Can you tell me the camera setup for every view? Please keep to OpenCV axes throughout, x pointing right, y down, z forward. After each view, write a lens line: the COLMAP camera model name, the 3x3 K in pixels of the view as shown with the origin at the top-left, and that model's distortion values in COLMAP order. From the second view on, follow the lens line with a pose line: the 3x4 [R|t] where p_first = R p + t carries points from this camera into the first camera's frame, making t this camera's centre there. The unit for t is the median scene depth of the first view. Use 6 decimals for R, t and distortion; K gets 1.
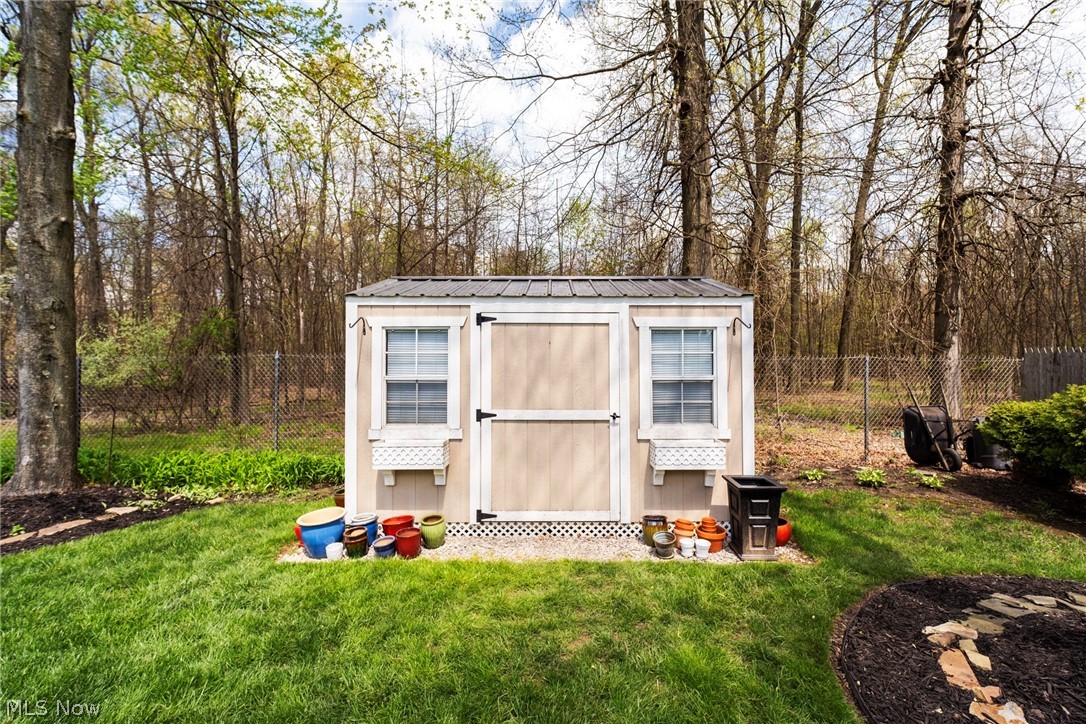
lens RADIAL K [[447.7, 0, 541.3], [0, 447.7, 366.2], [0, 0, 1]] dist [-0.004054, 0.000318]
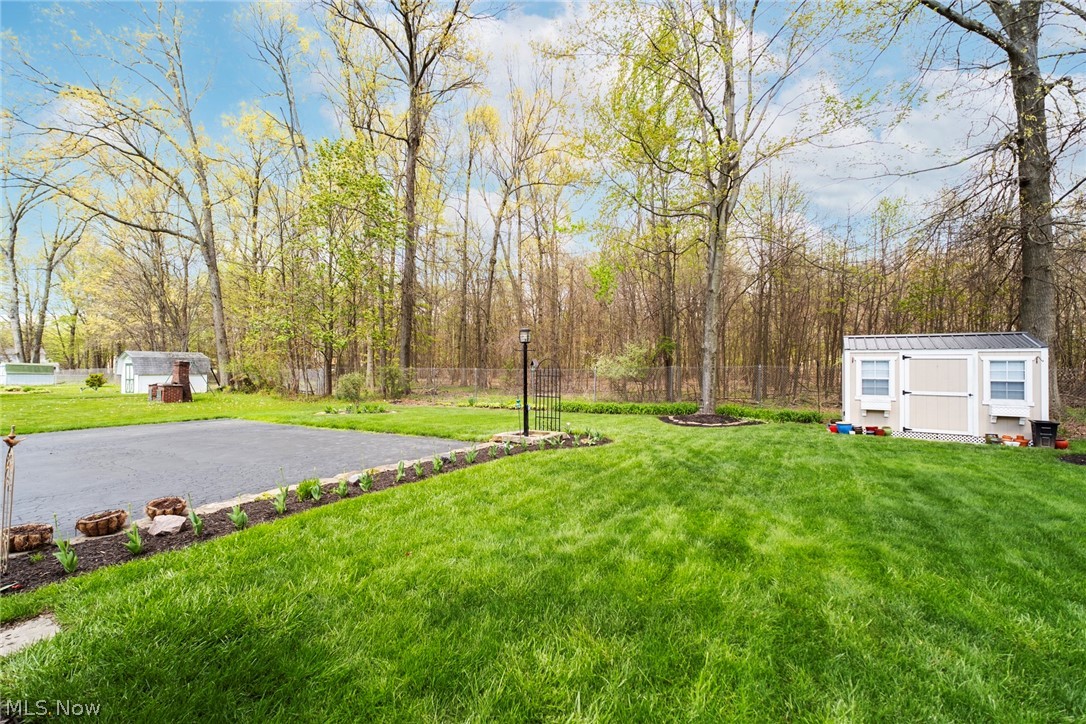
lens RADIAL K [[447.7, 0, 548.7], [0, 447.7, 358.5], [0, 0, 1]] dist [-0.004054, 0.000318]
pose [[0.842102, -0.001321, -0.539317, -0.495467], [-0.000428, 0.999995, -0.003118, -0.088638], [0.539318, 0.002857, 0.842097, -2.480087]]
